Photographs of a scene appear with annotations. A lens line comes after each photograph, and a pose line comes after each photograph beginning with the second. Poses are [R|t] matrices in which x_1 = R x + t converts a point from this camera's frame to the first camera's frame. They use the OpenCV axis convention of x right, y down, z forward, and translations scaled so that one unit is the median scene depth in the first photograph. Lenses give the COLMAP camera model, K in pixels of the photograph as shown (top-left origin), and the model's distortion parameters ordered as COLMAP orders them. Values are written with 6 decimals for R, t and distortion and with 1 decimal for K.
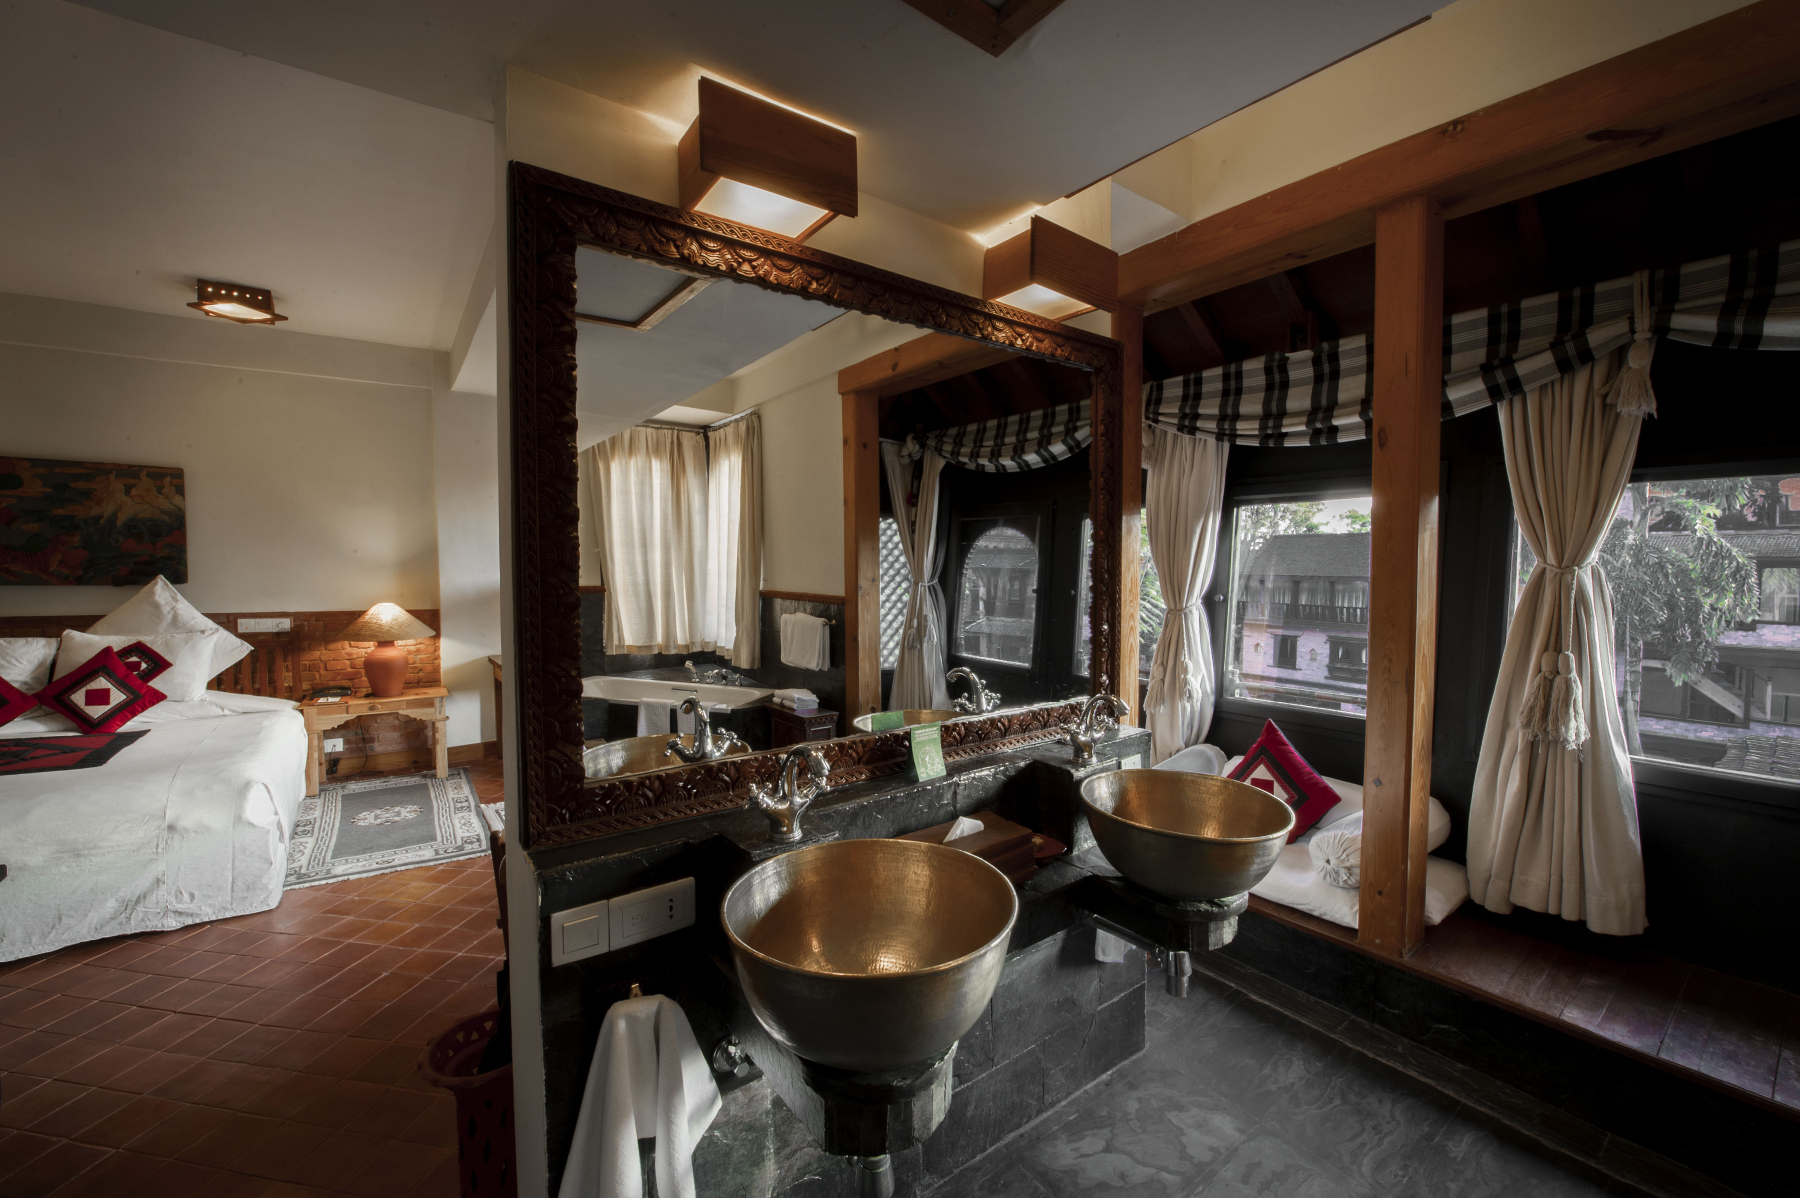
lens RADIAL K [[723.8, 0, 898.1], [0, 723.8, 594.2], [0, 0, 1]] dist [-0.005980, -0.000625]
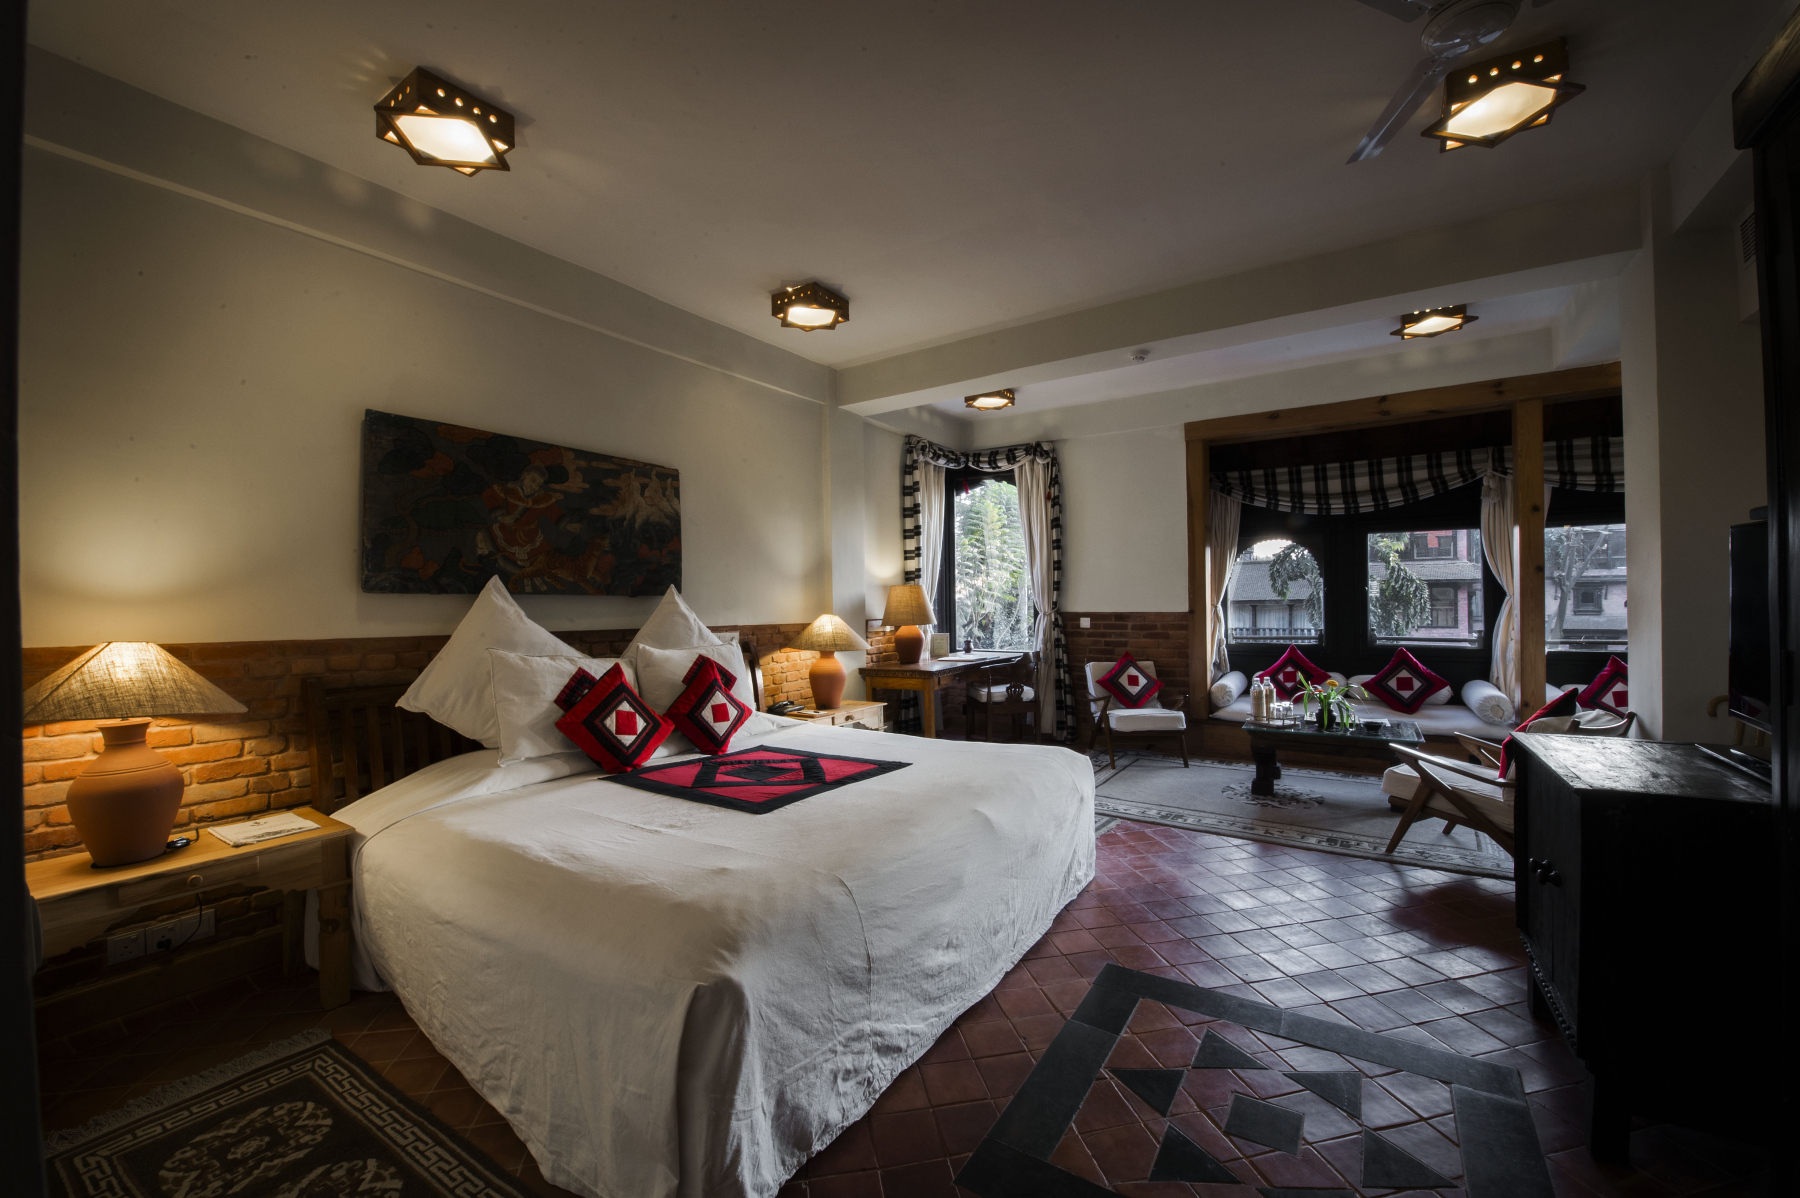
lens RADIAL K [[723.8, 0, 899.8], [0, 723.8, 599.8], [0, 0, 1]] dist [-0.005980, -0.000625]
pose [[0.929722, -0.016412, 0.367896, -1.131327], [0.033569, 0.998624, -0.040284, 0.040511], [-0.366729, 0.049803, 0.928994, 0.047340]]
